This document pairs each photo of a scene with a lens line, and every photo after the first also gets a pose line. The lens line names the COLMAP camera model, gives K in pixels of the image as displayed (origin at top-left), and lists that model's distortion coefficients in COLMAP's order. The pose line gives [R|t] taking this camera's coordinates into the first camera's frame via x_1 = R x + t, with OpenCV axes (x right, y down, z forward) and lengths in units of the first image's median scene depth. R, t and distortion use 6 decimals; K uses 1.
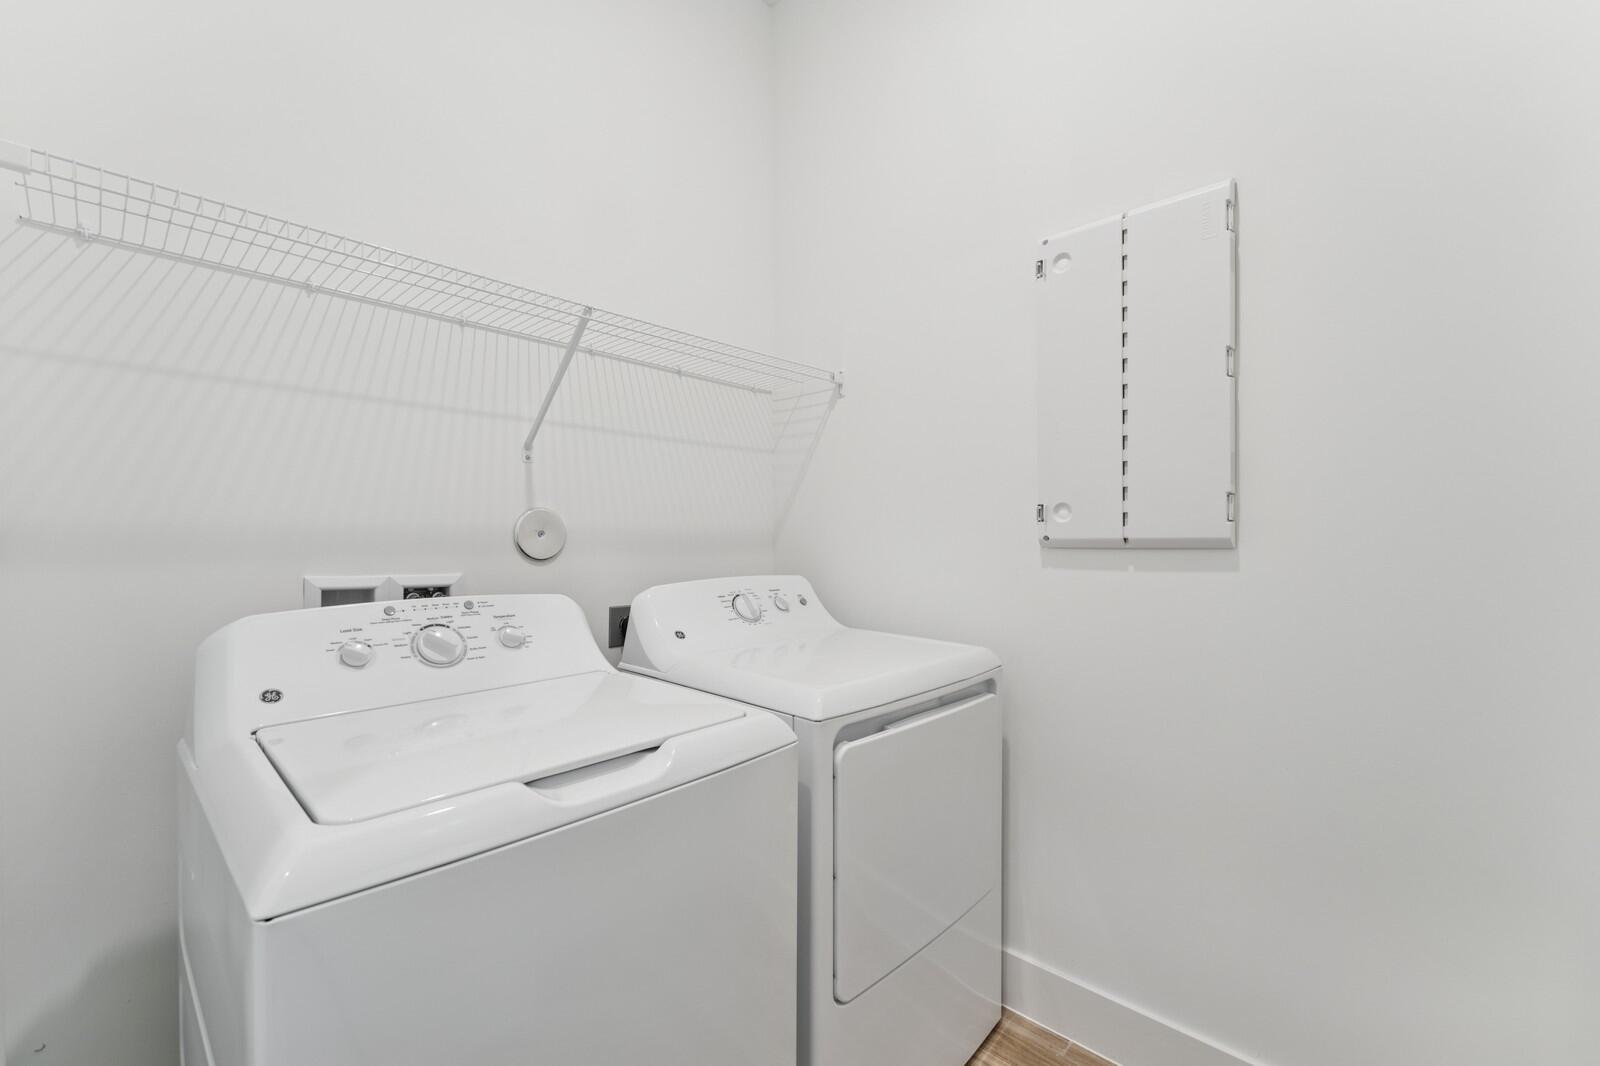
lens RADIAL K [[661.3, 0, 798.2], [0, 661.3, 535.4], [0, 0, 1]] dist [0.003302, 0.000302]
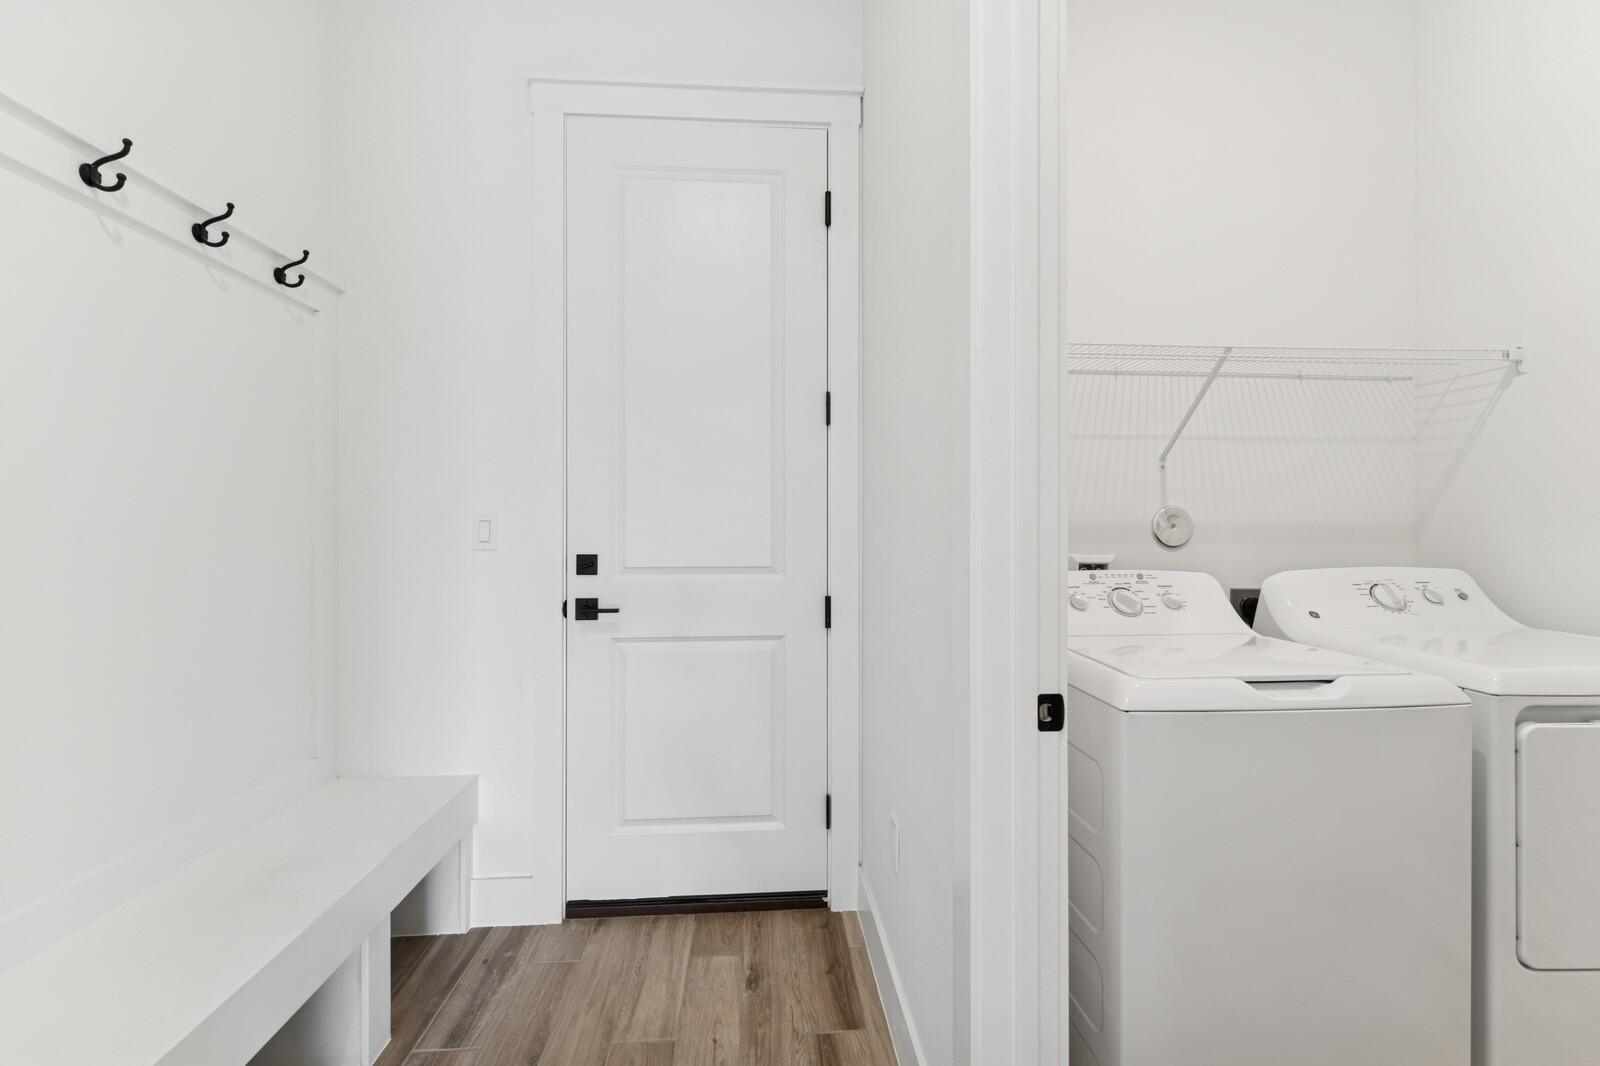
lens RADIAL K [[661.3, 0, 807.0], [0, 661.3, 523.9], [0, 0, 1]] dist [0.003302, 0.000302]
pose [[0.731163, -0.002895, -0.682197, -0.036922], [0.001007, 0.999994, -0.003165, -0.003484], [0.682202, 0.001627, 0.731162, -0.419766]]
